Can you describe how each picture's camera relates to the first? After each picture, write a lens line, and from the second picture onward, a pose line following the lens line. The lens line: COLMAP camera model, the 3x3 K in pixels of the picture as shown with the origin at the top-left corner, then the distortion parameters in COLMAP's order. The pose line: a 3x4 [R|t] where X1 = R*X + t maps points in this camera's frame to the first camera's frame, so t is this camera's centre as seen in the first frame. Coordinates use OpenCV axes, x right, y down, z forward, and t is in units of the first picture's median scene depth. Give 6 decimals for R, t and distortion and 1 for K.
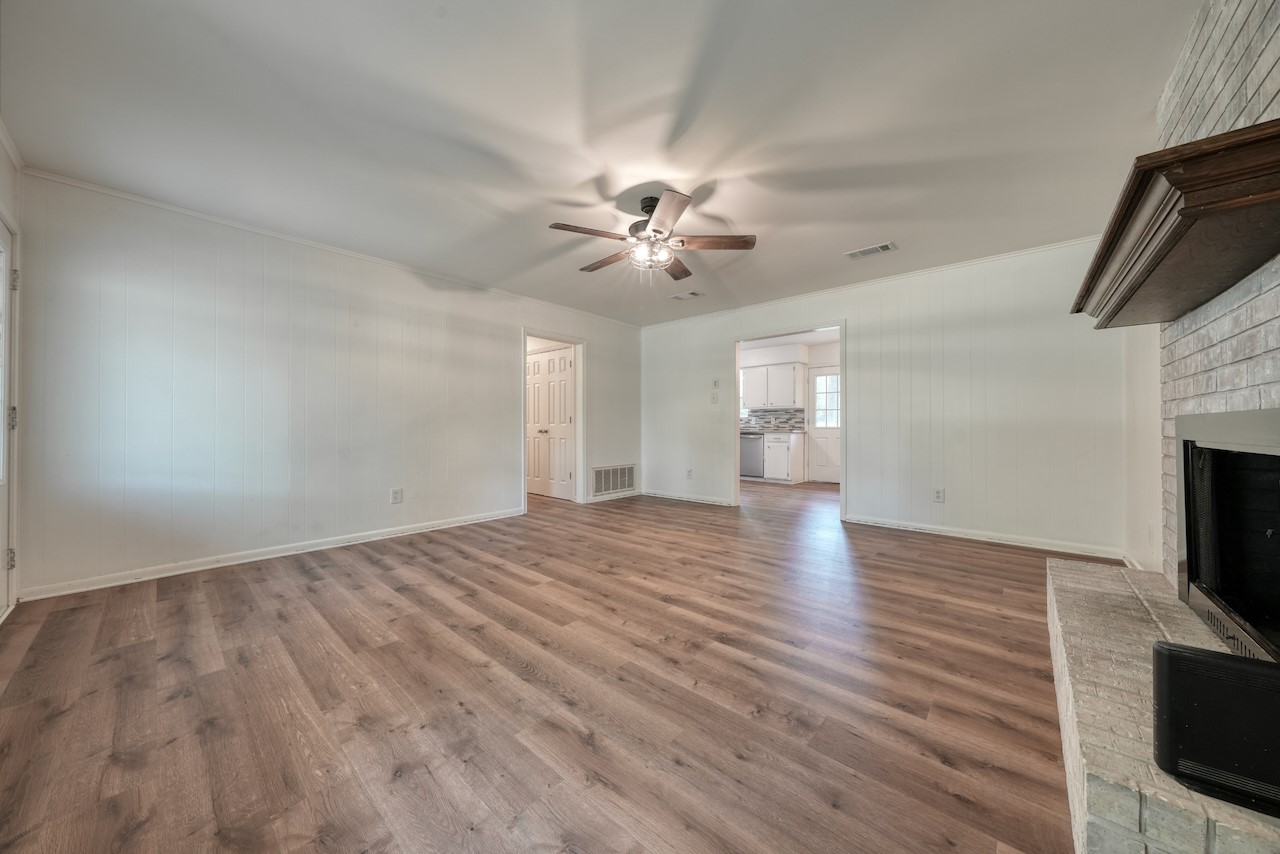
lens RADIAL K [[432.5, 0, 643.2], [0, 432.5, 428.4], [0, 0, 1]] dist [-0.005514, 0.001292]
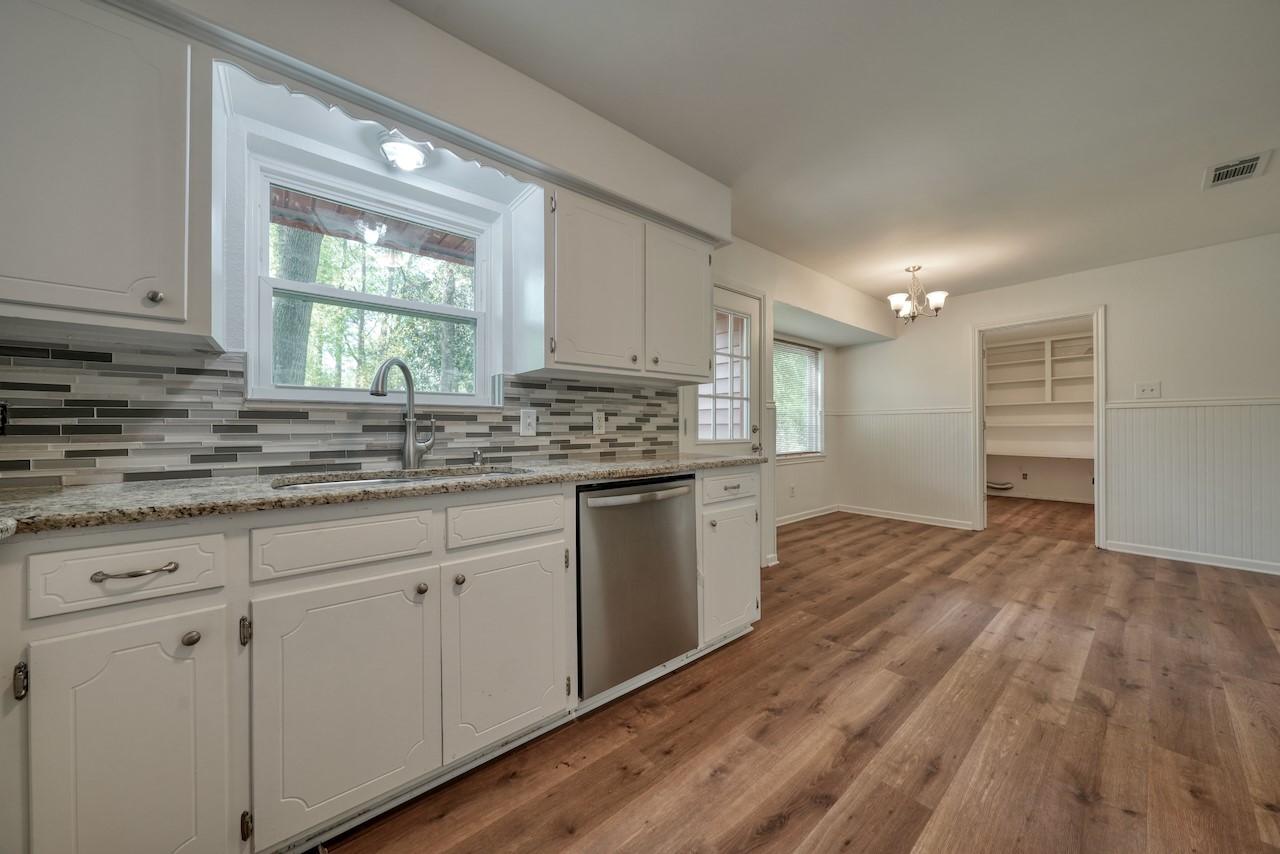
lens RADIAL K [[432.5, 0, 641.6], [0, 432.5, 426.3], [0, 0, 1]] dist [-0.005514, 0.001292]
pose [[0.155051, -0.001614, 0.987905, 0.032853], [0.000876, 0.999998, 0.001496, -0.016470], [-0.987906, 0.000633, 0.155052, 0.962090]]
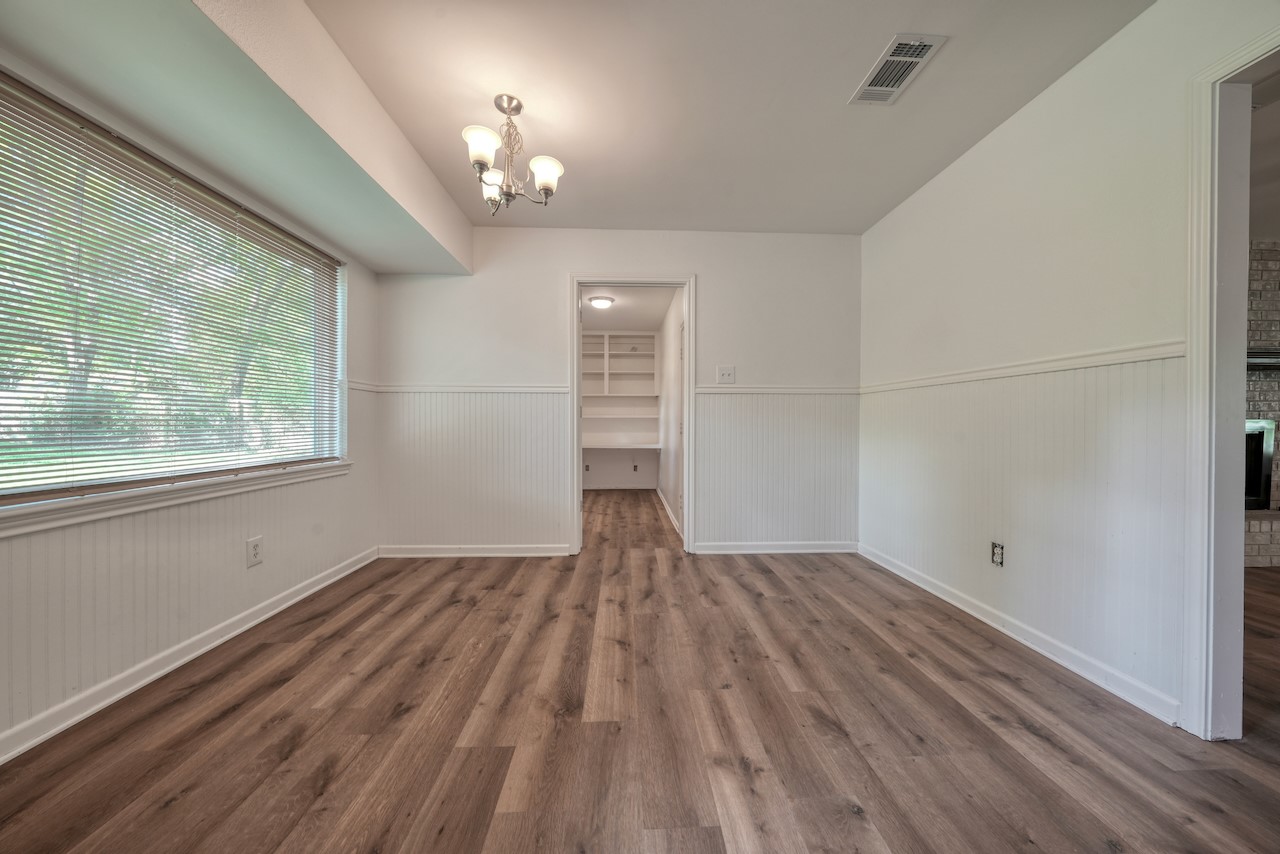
lens RADIAL K [[432.5, 0, 641.6], [0, 432.5, 427.5], [0, 0, 1]] dist [-0.005514, 0.001292]
pose [[-0.692357, -0.013095, 0.721436, 0.302704], [-0.006945, 0.999910, 0.011485, -0.006659], [-0.721521, 0.002942, -0.692386, 0.861292]]
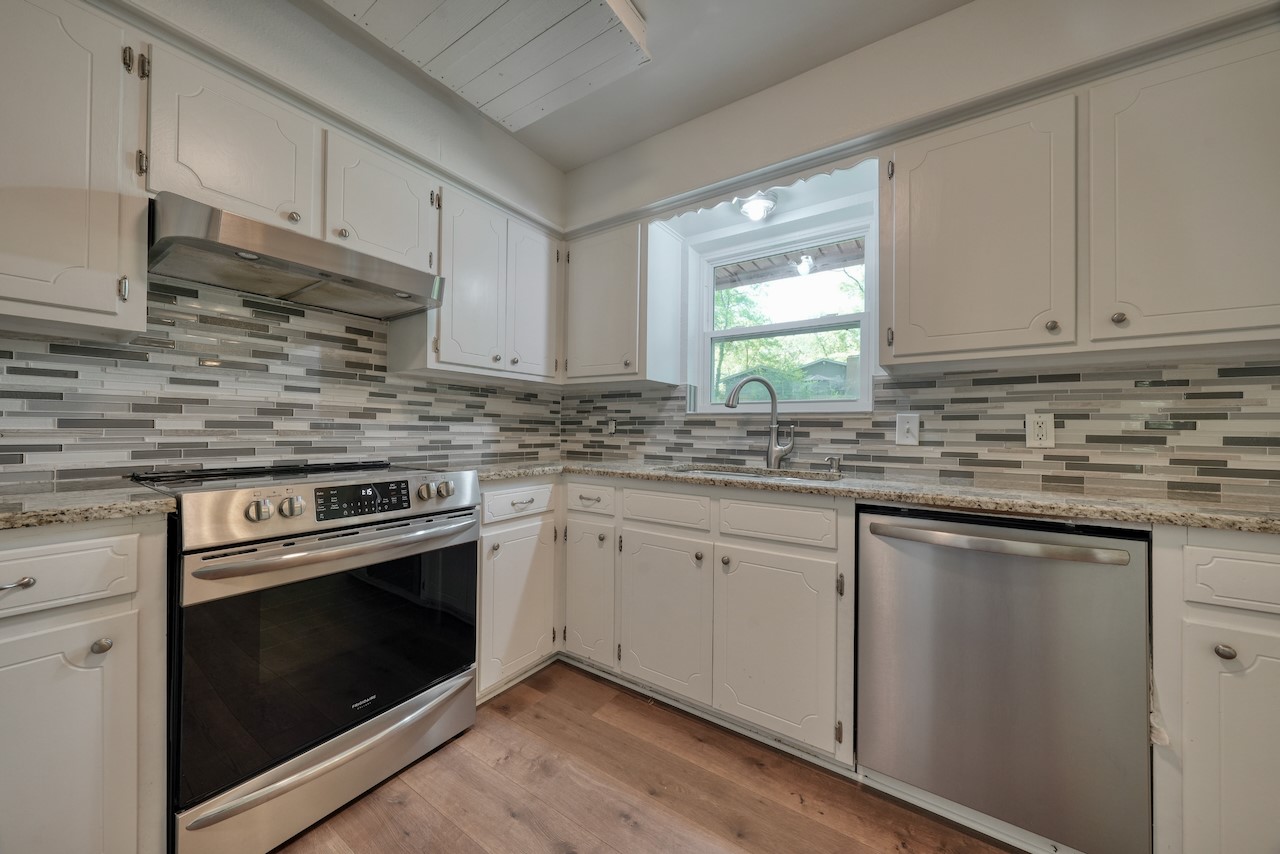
lens RADIAL K [[445.6, 0, 641.8], [0, 445.6, 425.5], [0, 0, 1]] dist [-0.005971, 0.001033]
pose [[0.991739, 0.011586, 0.127745, 0.115435], [-0.010647, 0.999911, -0.008030, -0.016970], [-0.127827, 0.006604, 0.991775, 0.866096]]
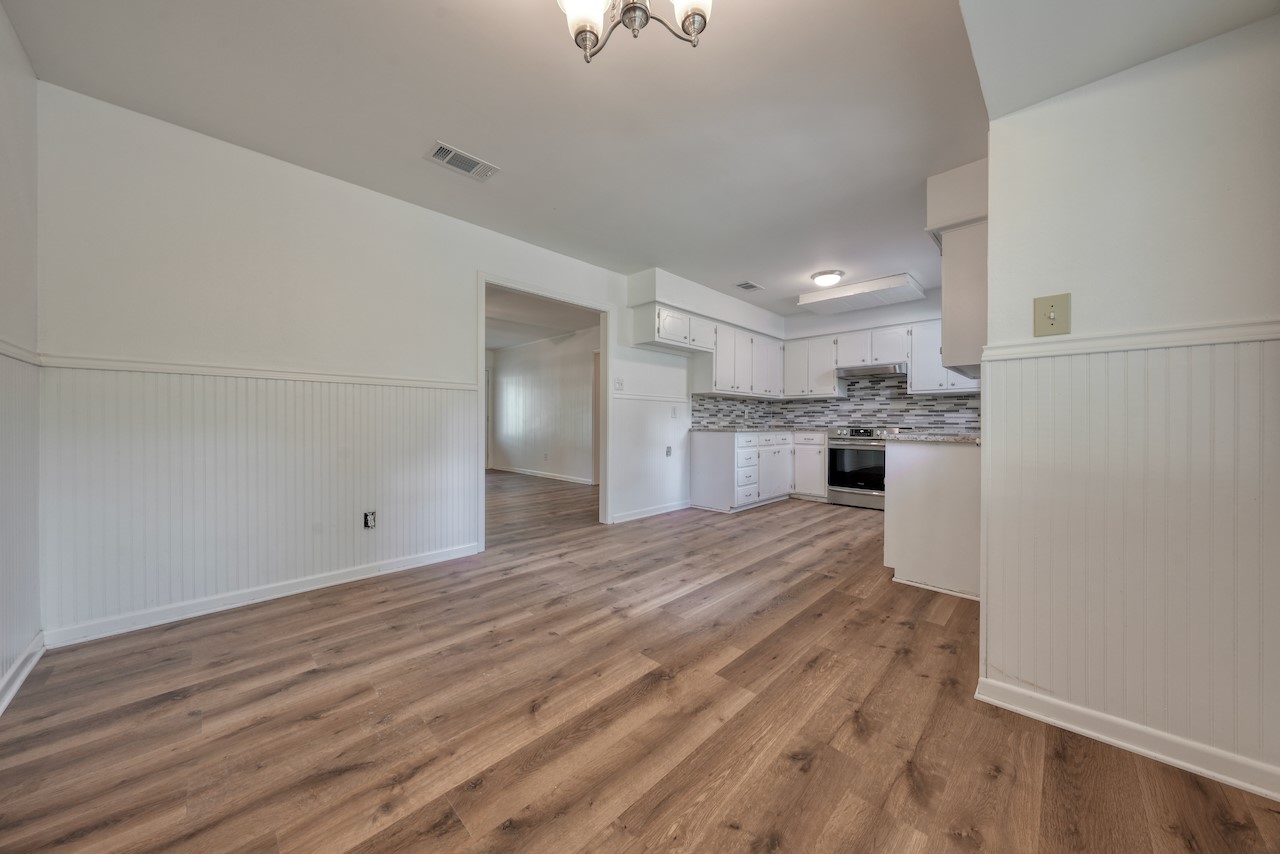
lens RADIAL K [[432.5, 0, 642.1], [0, 432.5, 425.0], [0, 0, 1]] dist [-0.005514, 0.001292]
pose [[-0.052407, 0.005829, -0.998609, 0.660819], [-0.000744, 0.999982, 0.005876, -0.005657], [0.998626, 0.001051, -0.052402, 0.759134]]
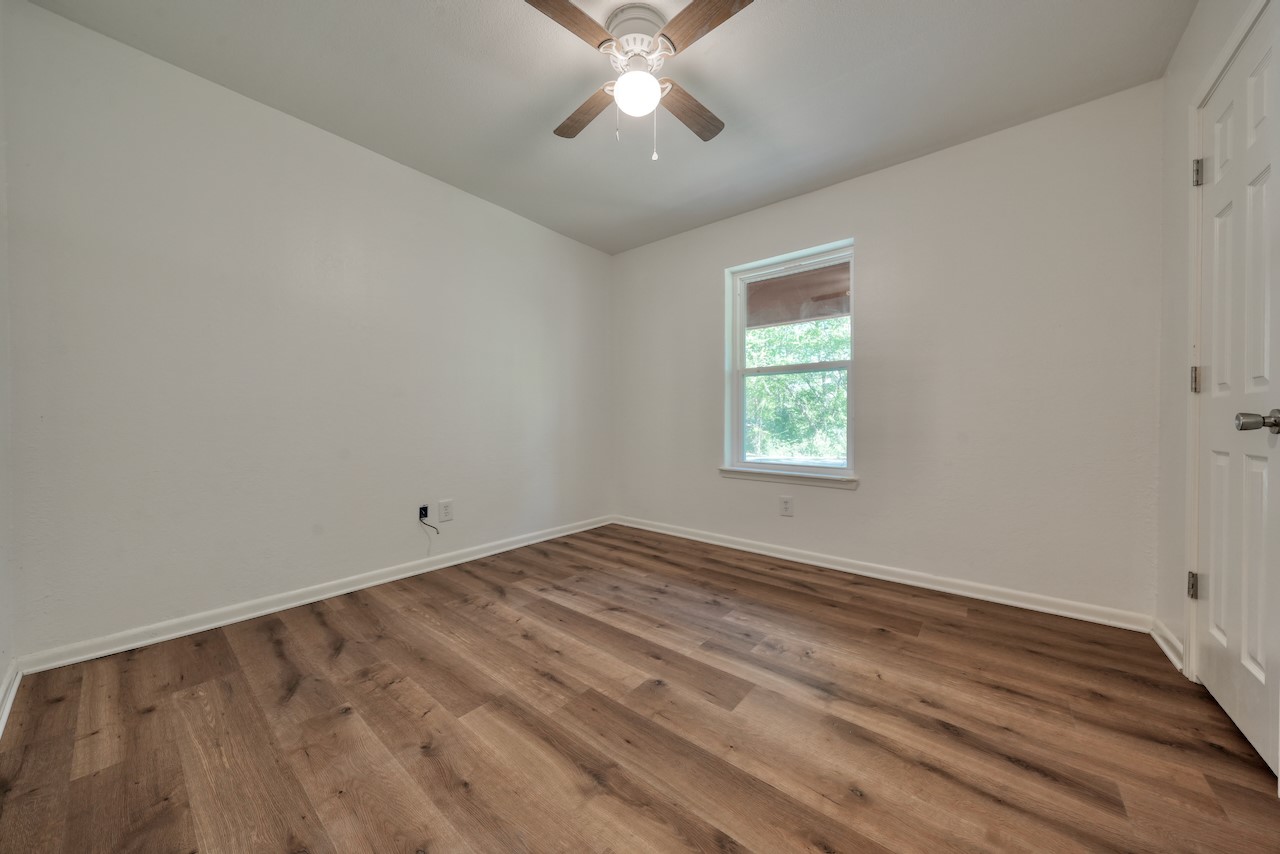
lens RADIAL K [[432.5, 0, 638.9], [0, 432.5, 425.0], [0, 0, 1]] dist [-0.005514, 0.001292]
pose [[-0.999362, 0.004107, -0.035472, 0.474883], [0.003709, 0.999930, 0.011278, 0.000640], [0.035515, 0.011140, -0.999307, 0.965649]]
